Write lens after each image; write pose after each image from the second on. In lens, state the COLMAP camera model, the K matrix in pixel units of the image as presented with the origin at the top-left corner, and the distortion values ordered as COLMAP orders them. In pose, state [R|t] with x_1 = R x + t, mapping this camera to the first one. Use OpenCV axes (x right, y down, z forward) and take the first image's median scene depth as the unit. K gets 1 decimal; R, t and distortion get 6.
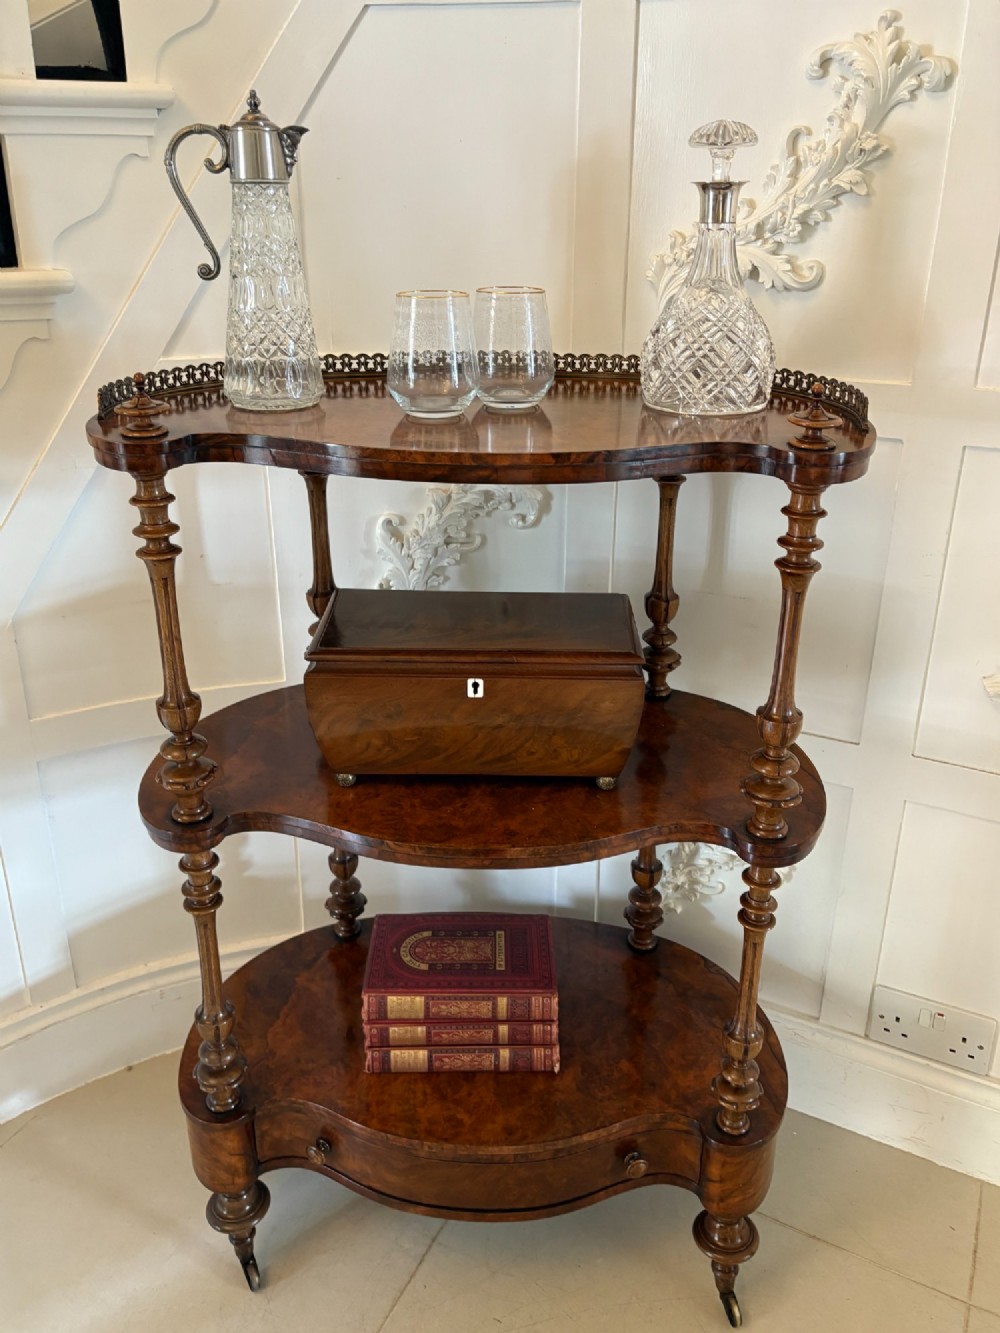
lens RADIAL K [[1044.9, 0, 501.1], [0, 1044.9, 605.9], [0, 0, 1]] dist [0.021920, -0.008761]
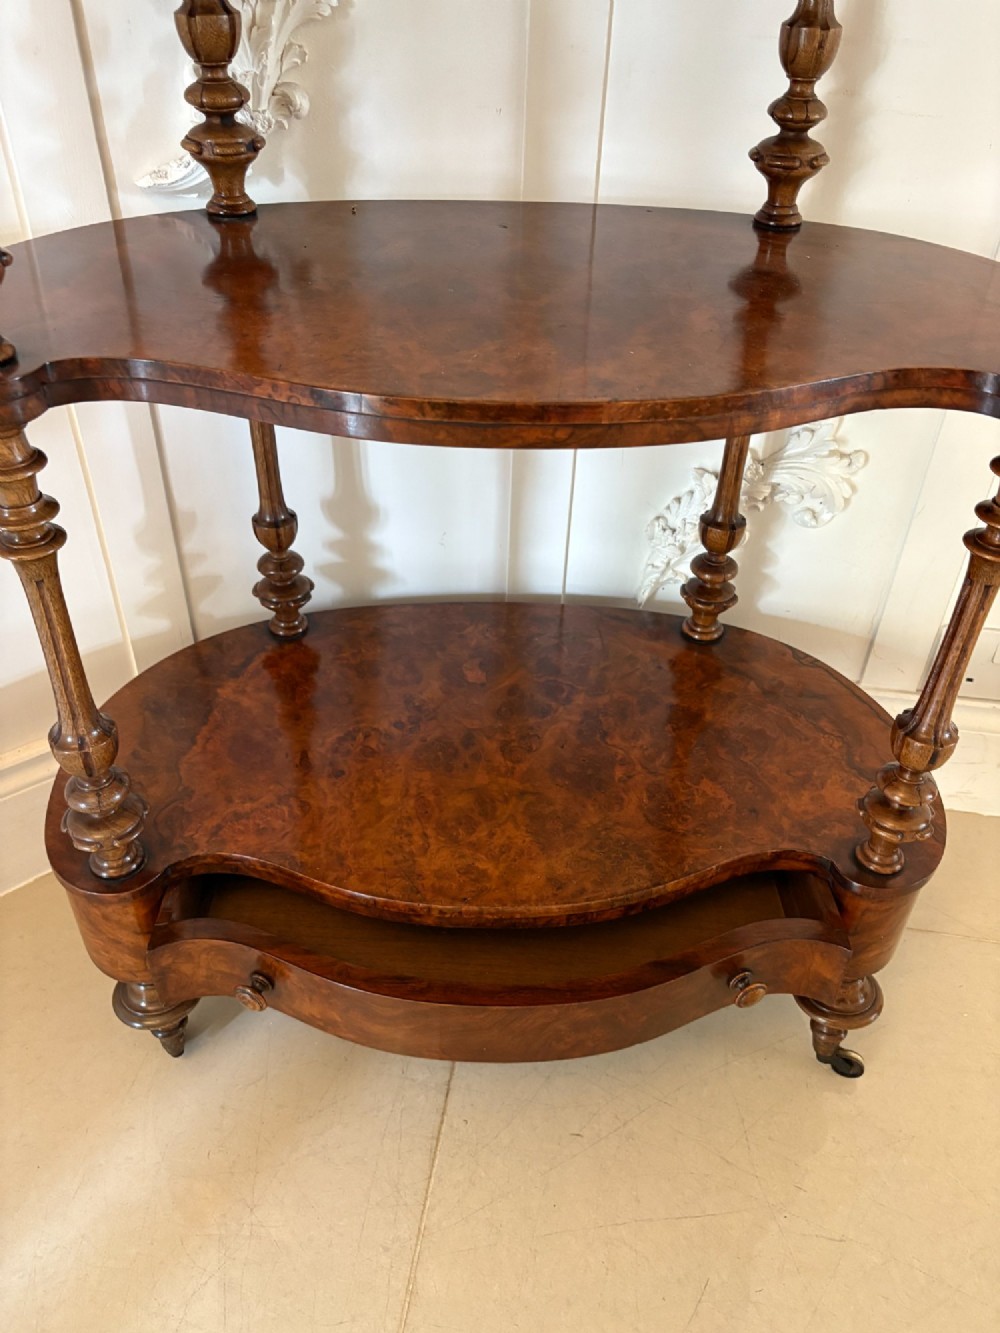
lens RADIAL K [[986.2, 0, 500.0], [0, 986.2, 666.5], [0, 0, 1]] dist [0.061943, -0.003562]
pose [[0.996159, -0.028809, 0.082682, -0.073874], [0.004708, 0.960578, 0.277971, 0.183472], [-0.087431, -0.276514, 0.957024, 0.418766]]
